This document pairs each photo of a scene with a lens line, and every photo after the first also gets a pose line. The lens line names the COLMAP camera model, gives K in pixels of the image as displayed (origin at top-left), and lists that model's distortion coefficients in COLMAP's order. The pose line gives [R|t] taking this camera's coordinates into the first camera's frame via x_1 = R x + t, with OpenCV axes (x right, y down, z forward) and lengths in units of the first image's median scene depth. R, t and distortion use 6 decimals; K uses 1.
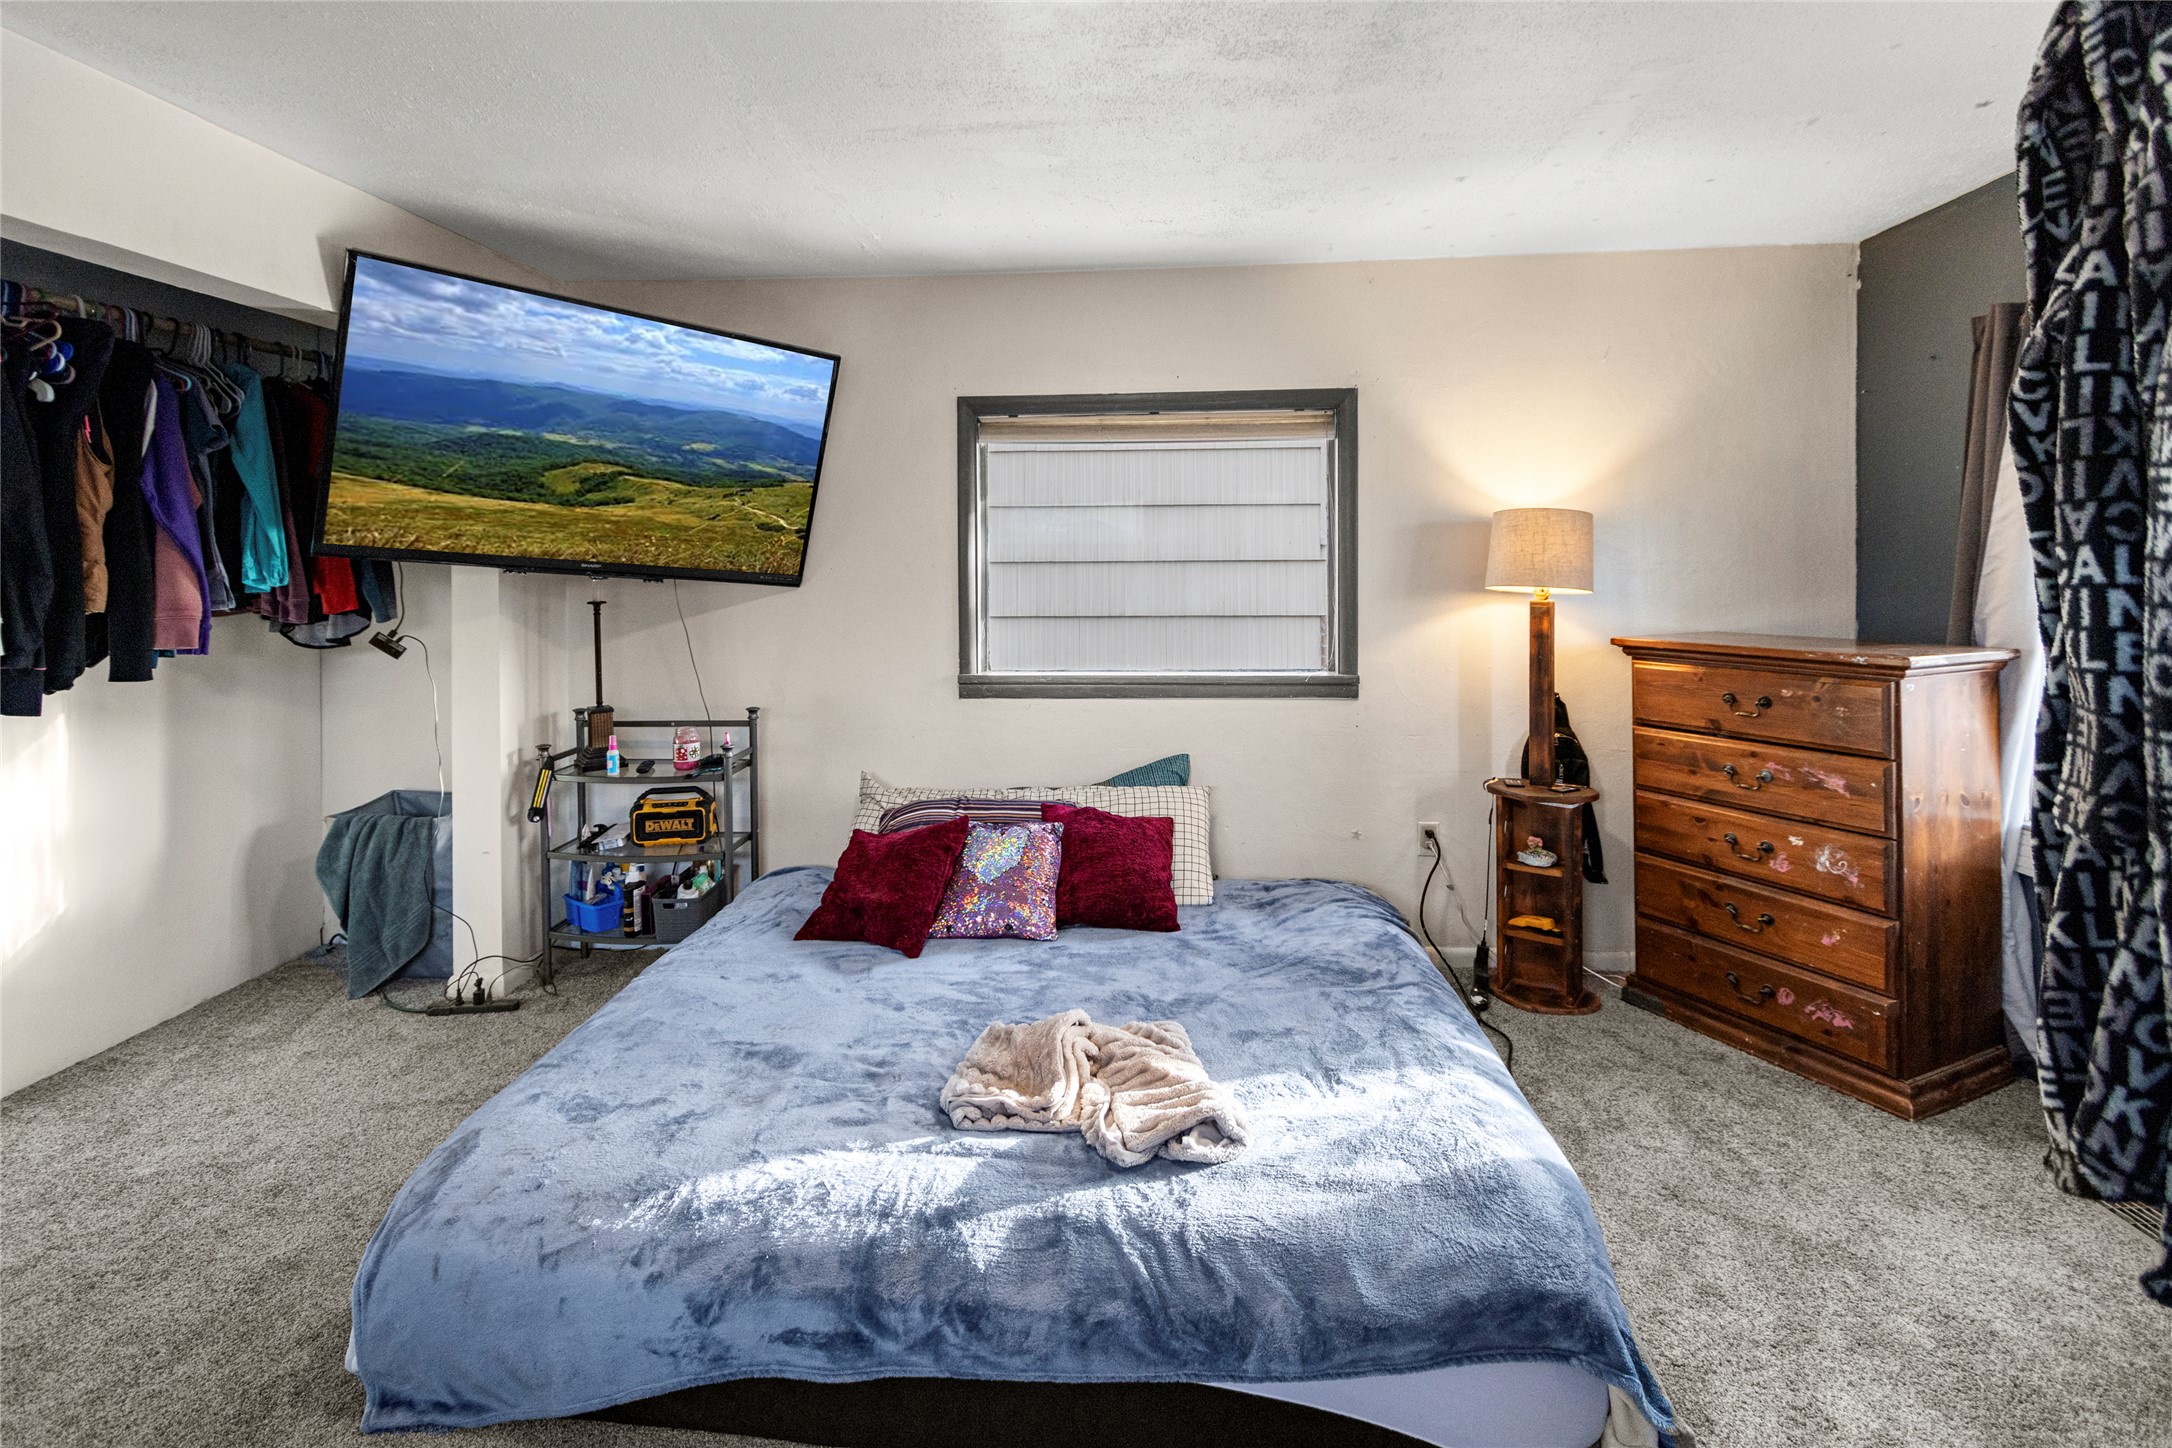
lens RADIAL K [[1043.1, 0, 1085.5], [0, 1043.1, 571.9], [0, 0, 1]] dist [0.011782, -0.000972]
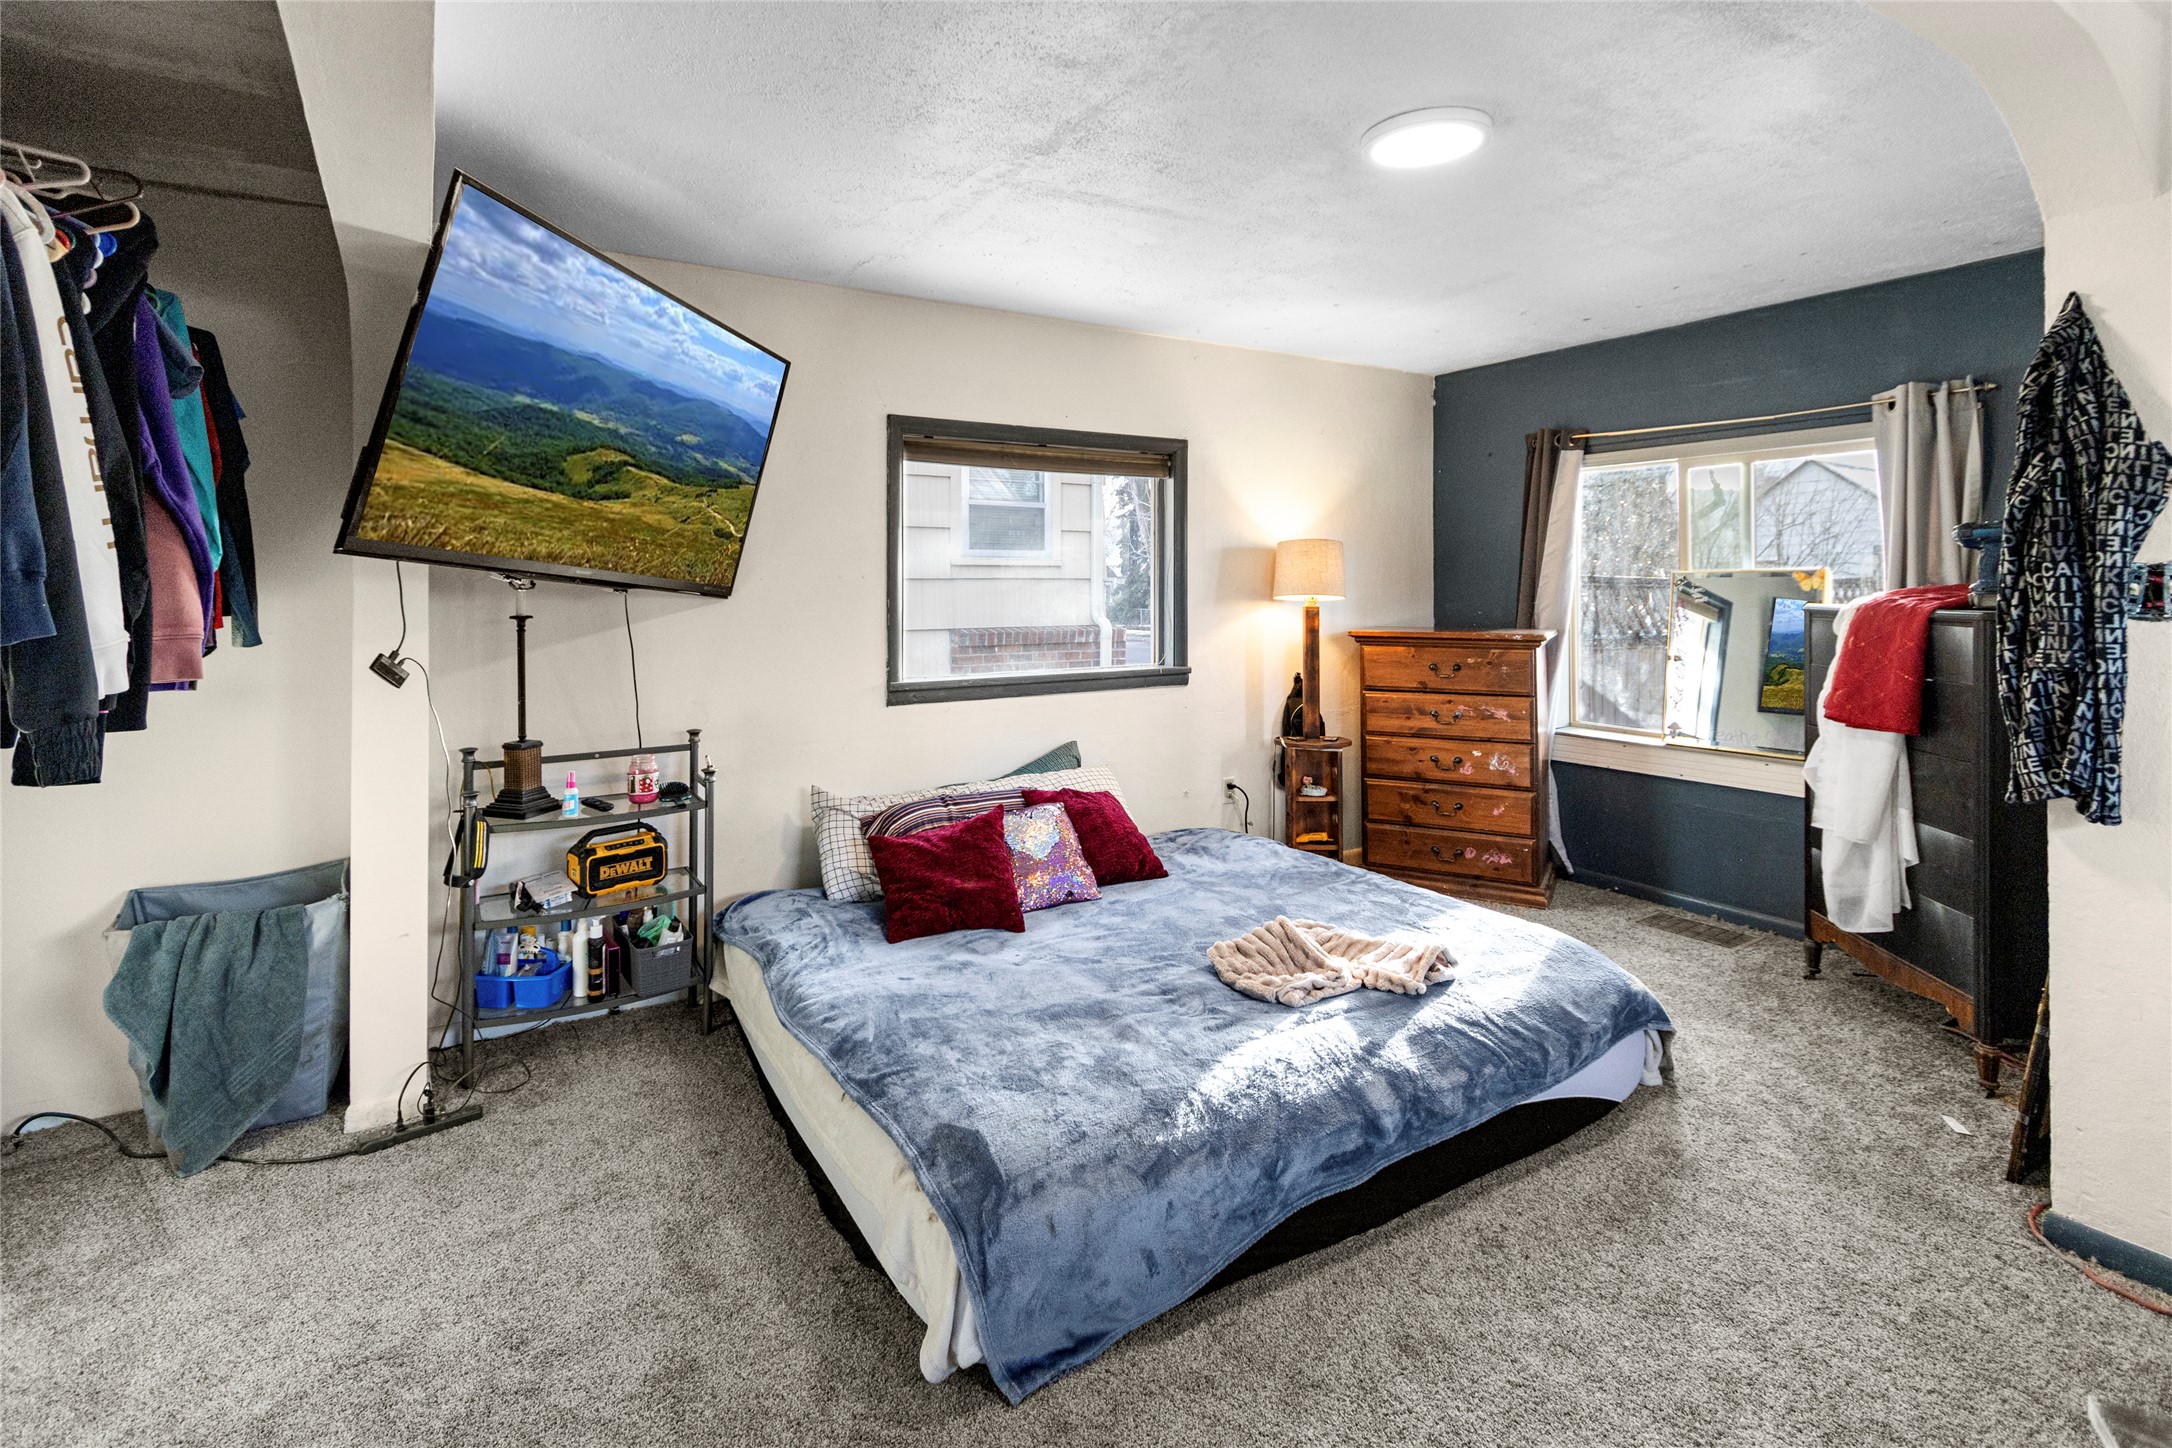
lens RADIAL K [[1039.6, 0, 1077.4], [0, 1039.6, 607.5], [0, 0, 1]] dist [0.010984, -0.003517]
pose [[0.808152, -0.007654, 0.588925, -0.676700], [0.002913, 0.999955, 0.008999, 0.019307], [-0.588967, -0.005557, 0.808138, 0.081674]]
